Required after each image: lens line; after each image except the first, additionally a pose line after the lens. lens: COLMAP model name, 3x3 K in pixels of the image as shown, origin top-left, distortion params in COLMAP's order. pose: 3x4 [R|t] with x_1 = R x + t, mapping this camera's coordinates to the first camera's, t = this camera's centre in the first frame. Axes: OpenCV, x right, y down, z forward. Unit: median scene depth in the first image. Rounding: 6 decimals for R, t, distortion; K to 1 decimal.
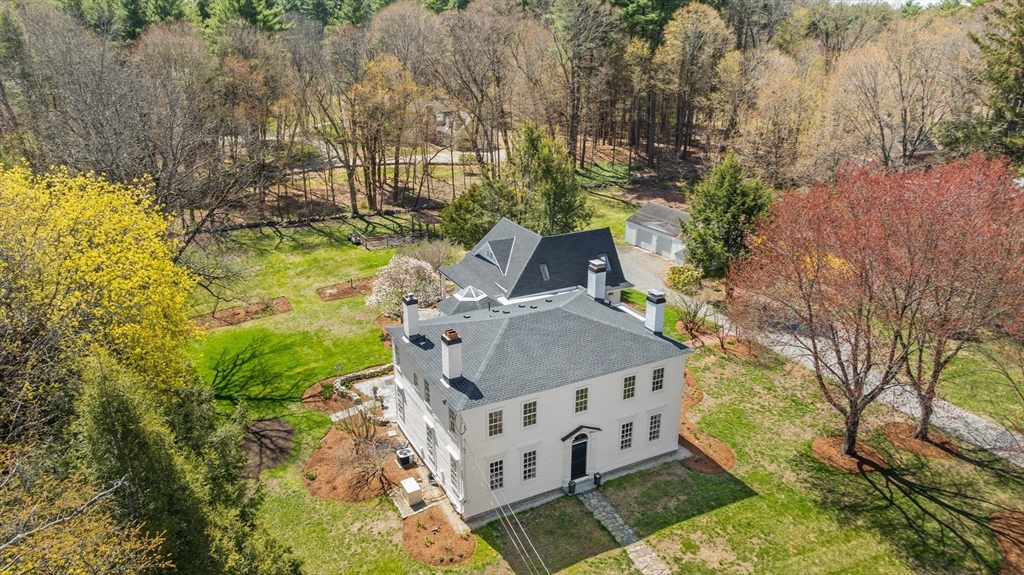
lens RADIAL K [[740.6, 0, 517.2], [0, 740.6, 285.3], [0, 0, 1]] dist [-0.009801, 0.000165]
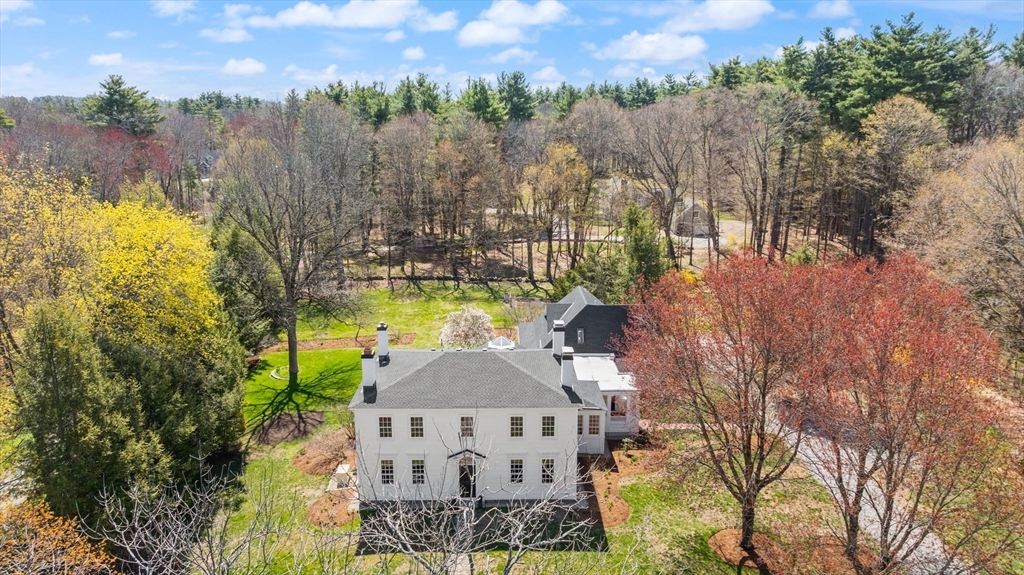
lens RADIAL K [[740.6, 0, 505.6], [0, 740.6, 286.0], [0, 0, 1]] dist [-0.009801, 0.000165]
pose [[0.885722, 0.105905, -0.451974, 0.626811], [-0.156814, 0.984655, -0.076583, 0.016195], [0.436928, 0.138707, 0.888738, -0.039593]]
